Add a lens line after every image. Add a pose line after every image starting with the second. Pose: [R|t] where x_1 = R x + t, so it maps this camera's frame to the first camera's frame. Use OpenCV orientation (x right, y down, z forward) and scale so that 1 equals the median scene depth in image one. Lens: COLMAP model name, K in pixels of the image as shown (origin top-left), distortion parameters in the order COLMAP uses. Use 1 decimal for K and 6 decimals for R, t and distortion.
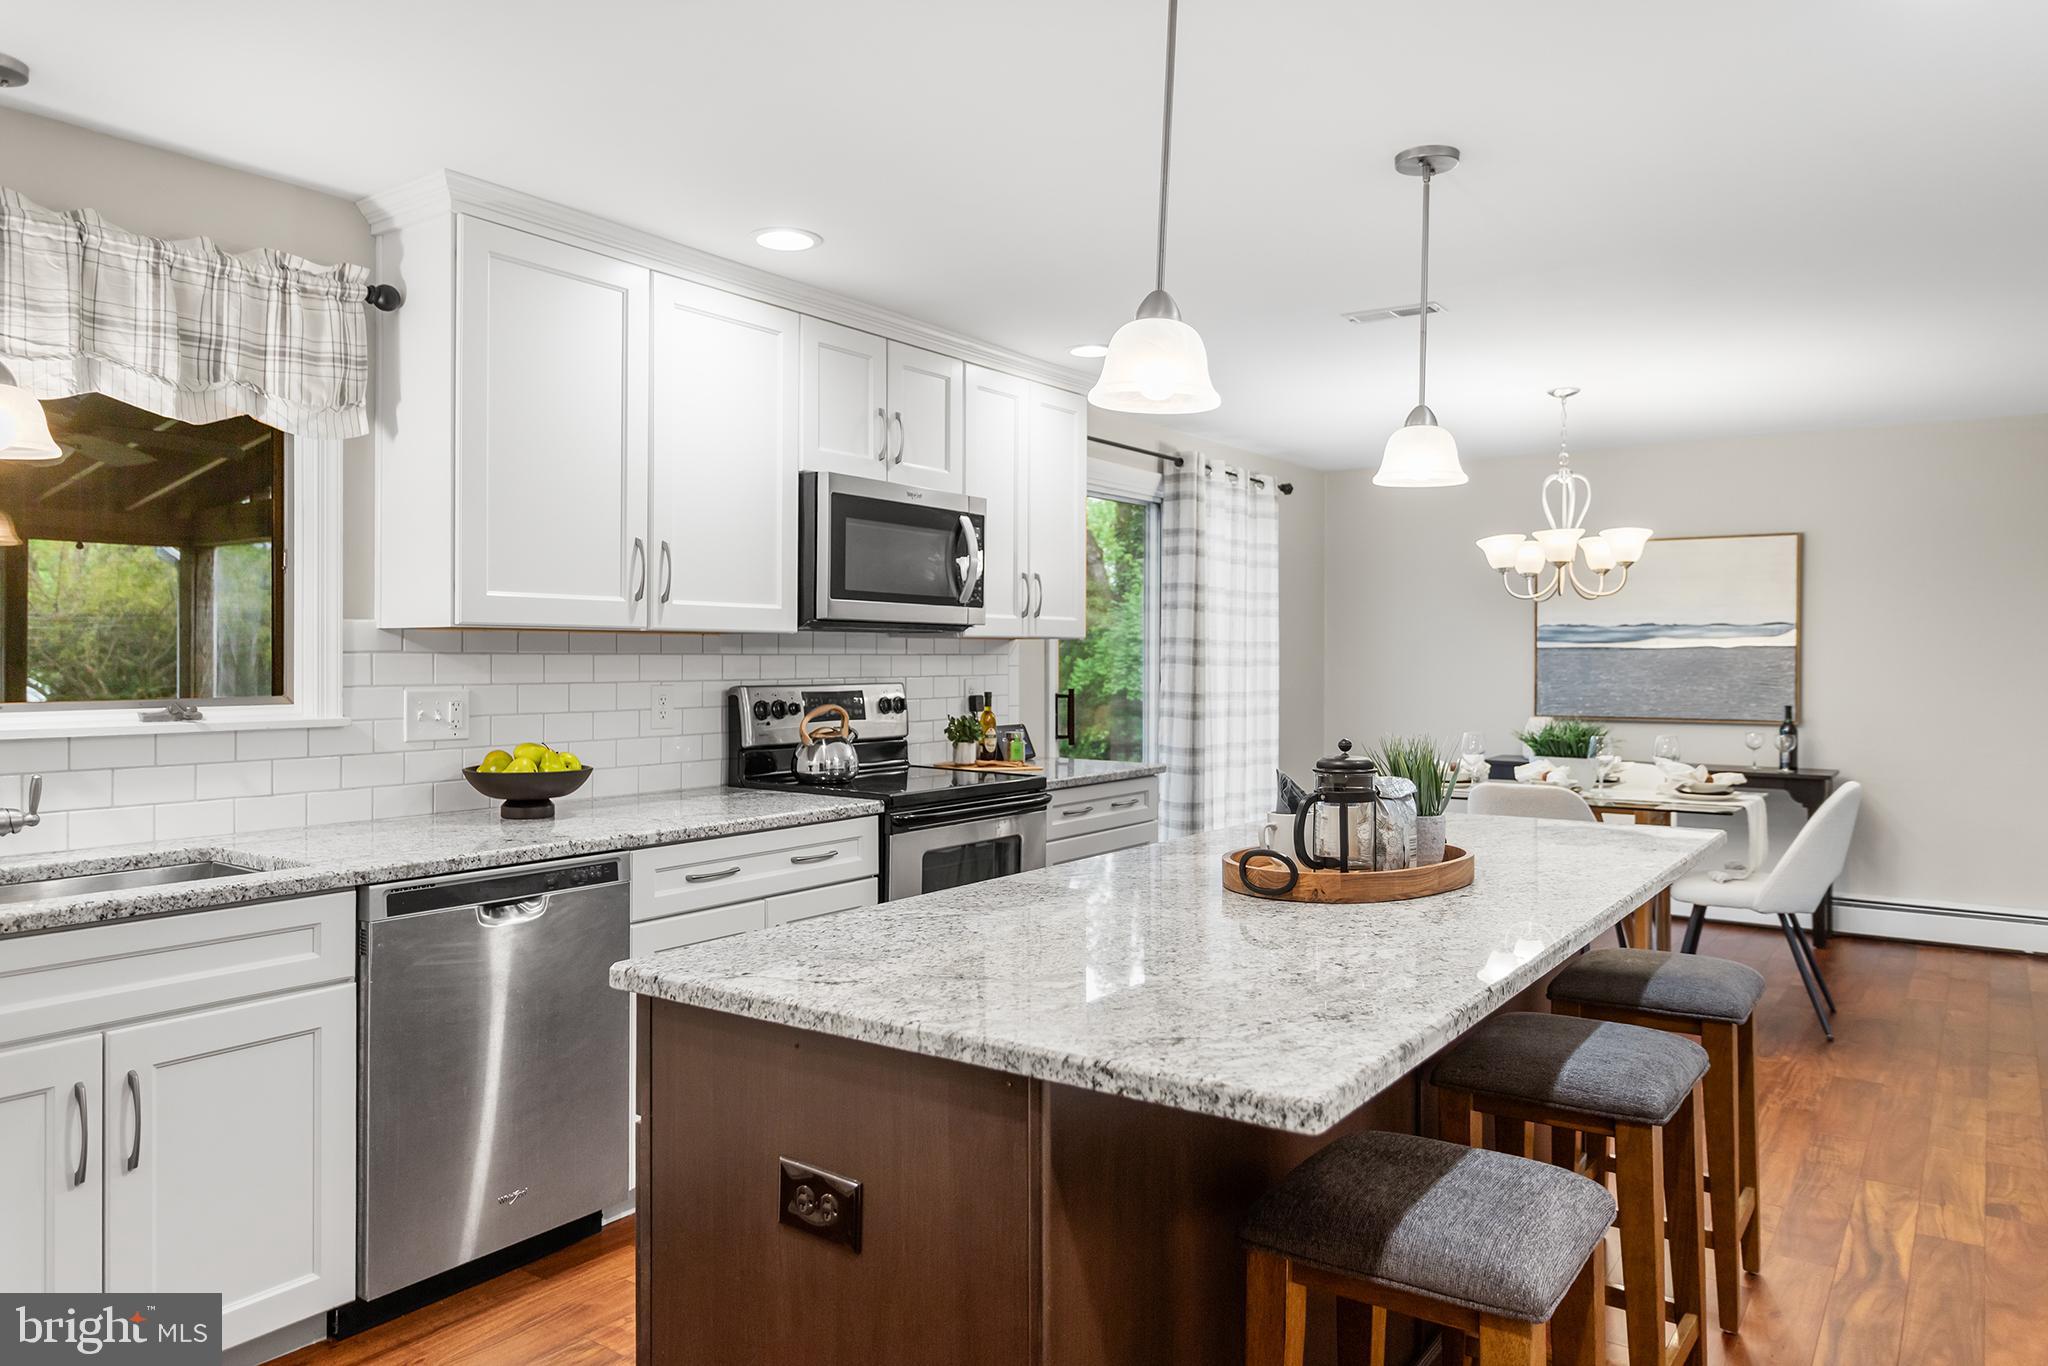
lens RADIAL K [[1300.7, 0, 1024.1], [0, 1300.7, 679.8], [0, 0, 1]] dist [-0.004415, -0.000717]
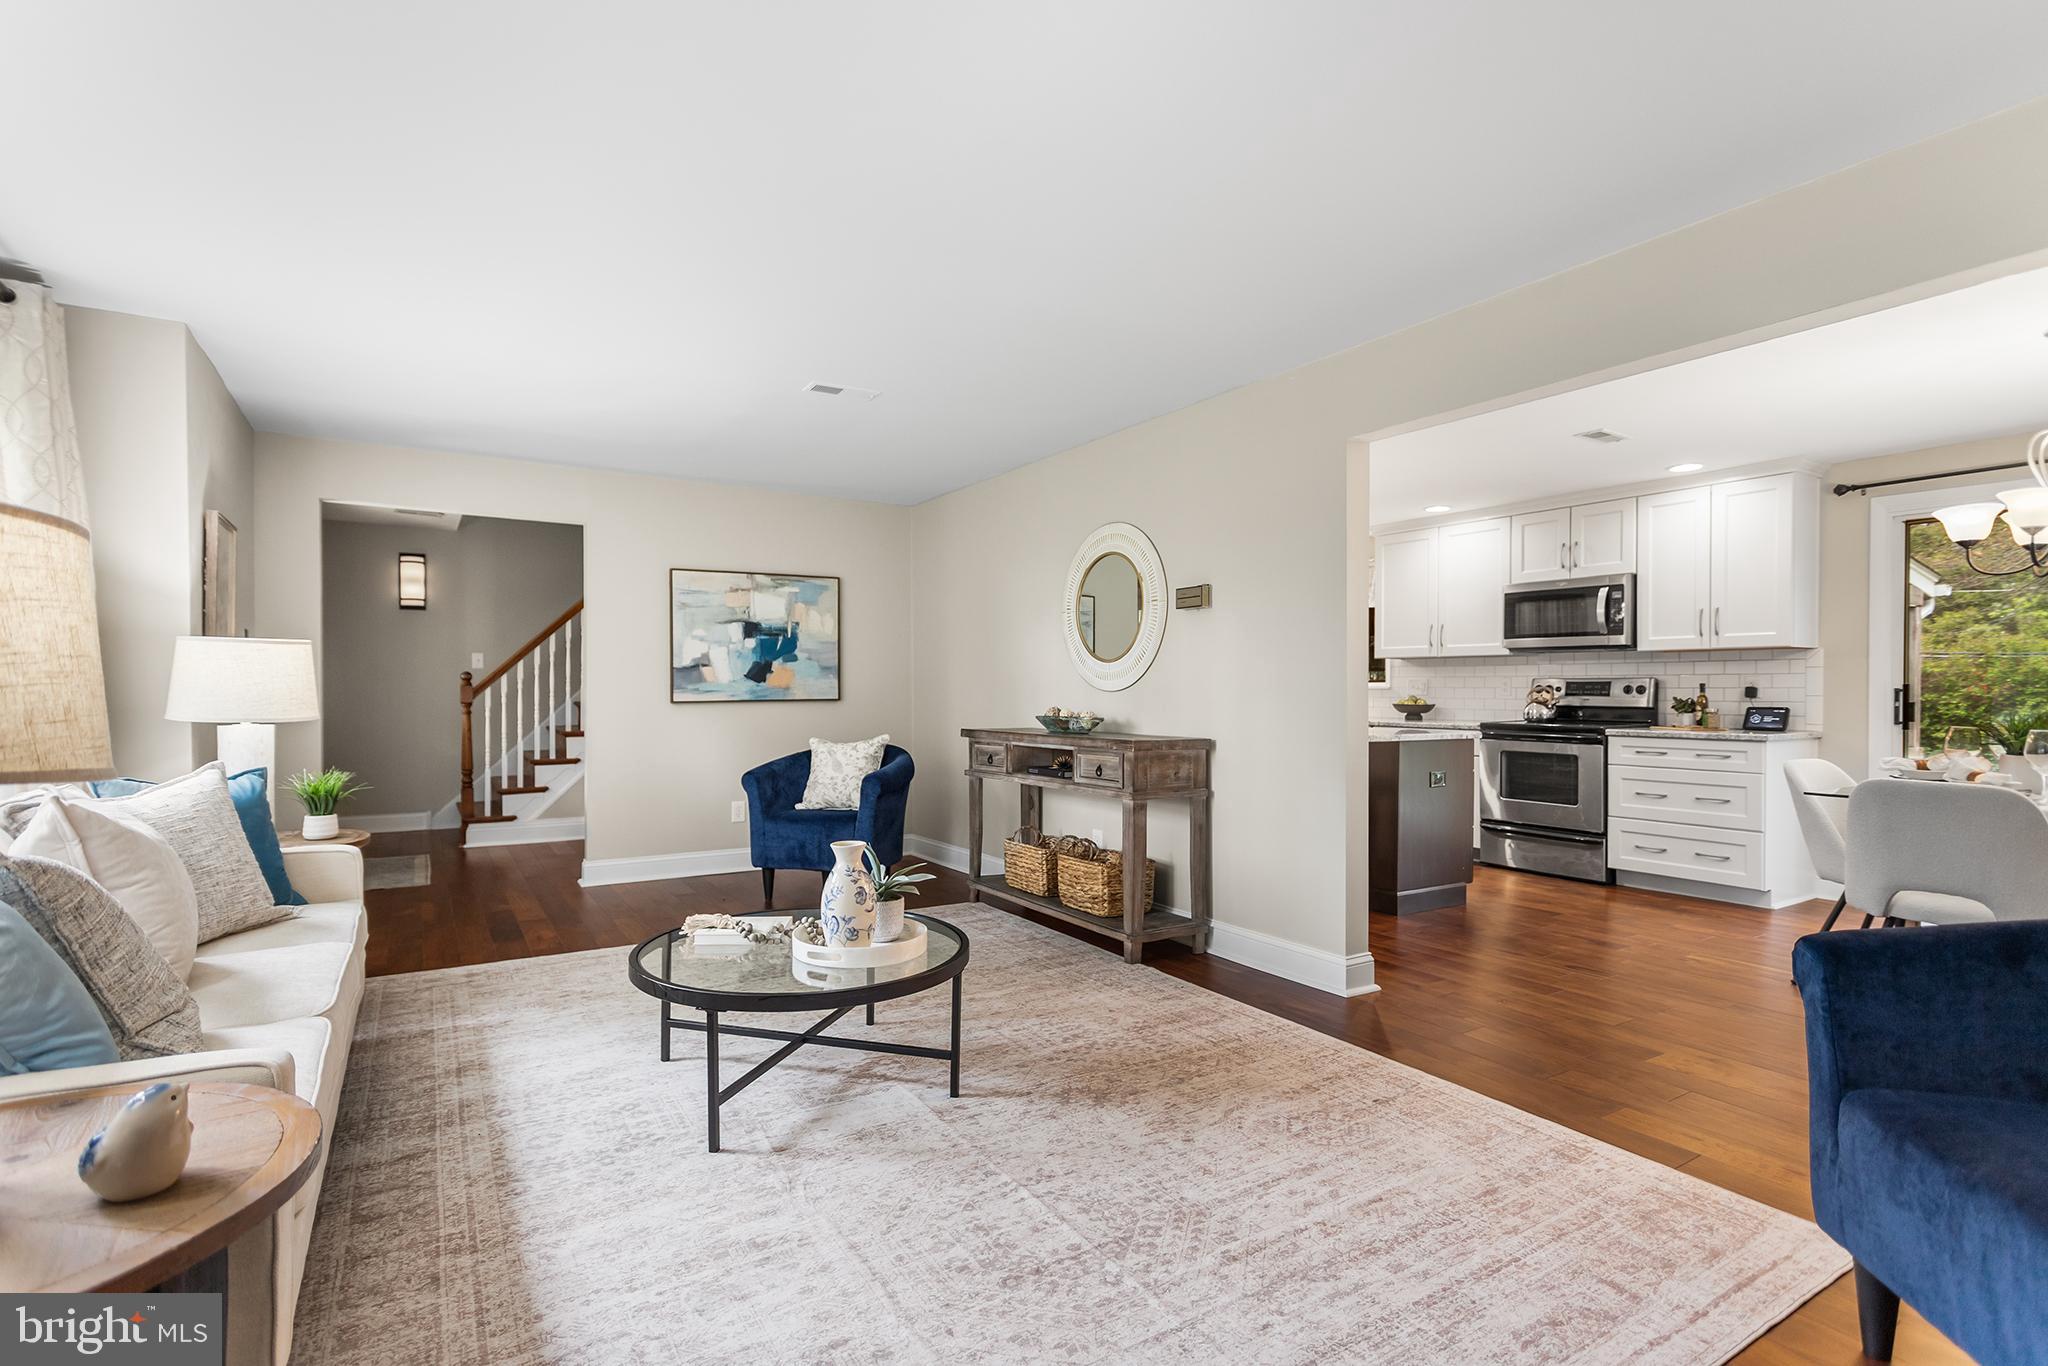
lens RADIAL K [[969.0, 0, 1011.7], [0, 969.0, 696.0], [0, 0, 1]] dist [-0.002680, 0.002210]
pose [[-0.371195, 0.002656, -0.928551, 1.070578], [-0.021674, 0.999699, 0.011524, 0.022711], [0.928302, 0.024403, -0.371026, 0.497322]]
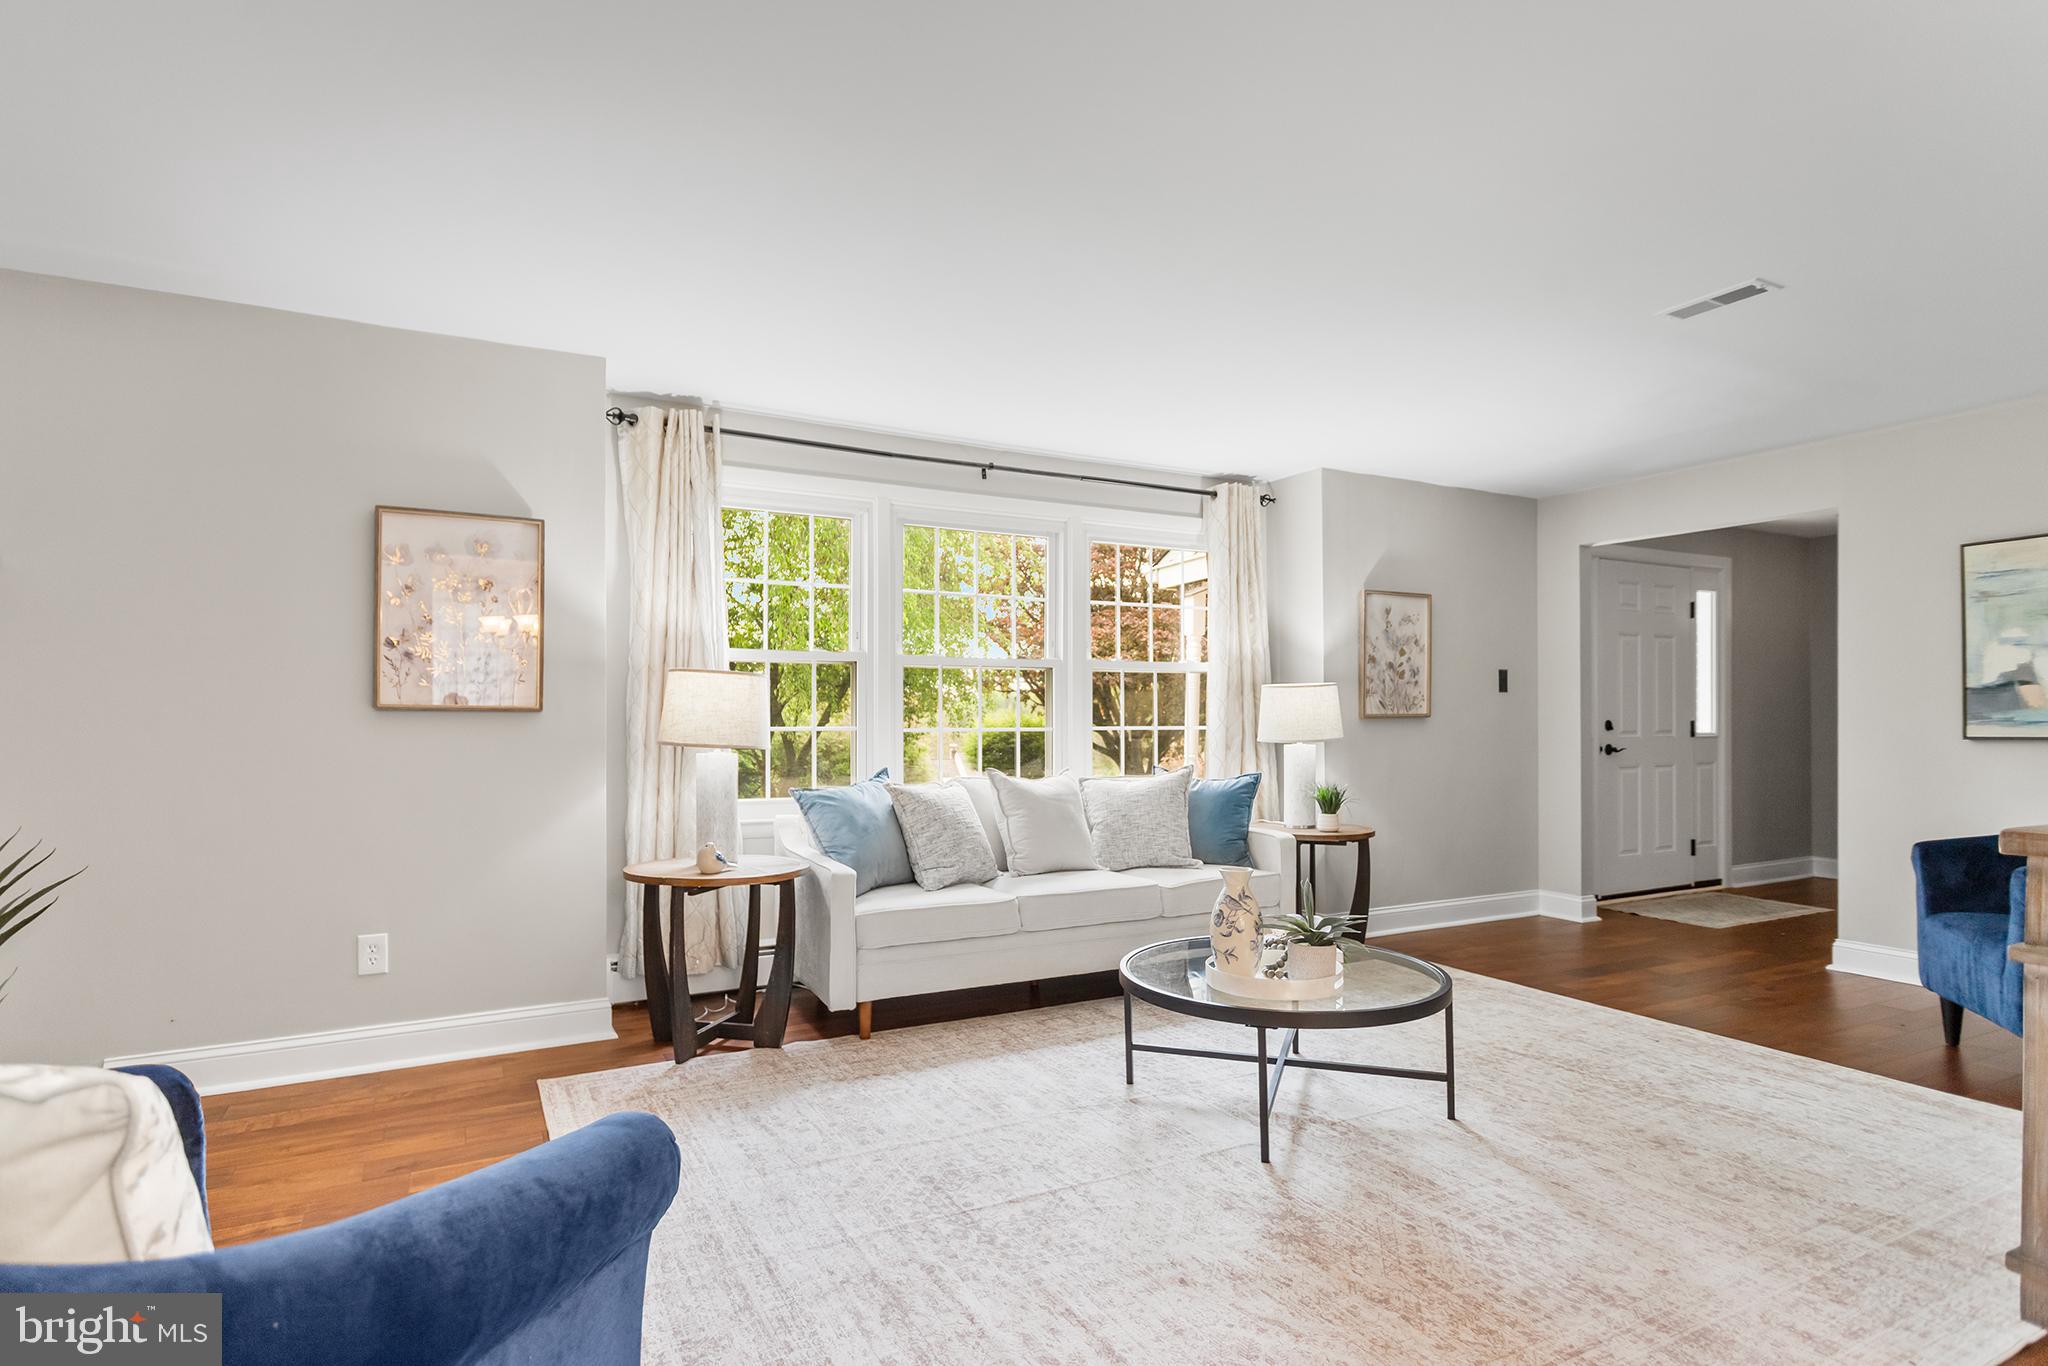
lens RADIAL K [[1064.8, 0, 1028.4], [0, 1064.8, 700.1], [0, 0, 1]] dist [-0.001124, 0.002430]
pose [[-0.909099, 0.003416, 0.416565, 0.576949], [0.005380, 0.999979, 0.003540, 0.015157], [-0.416544, 0.005460, -0.909099, 0.759176]]
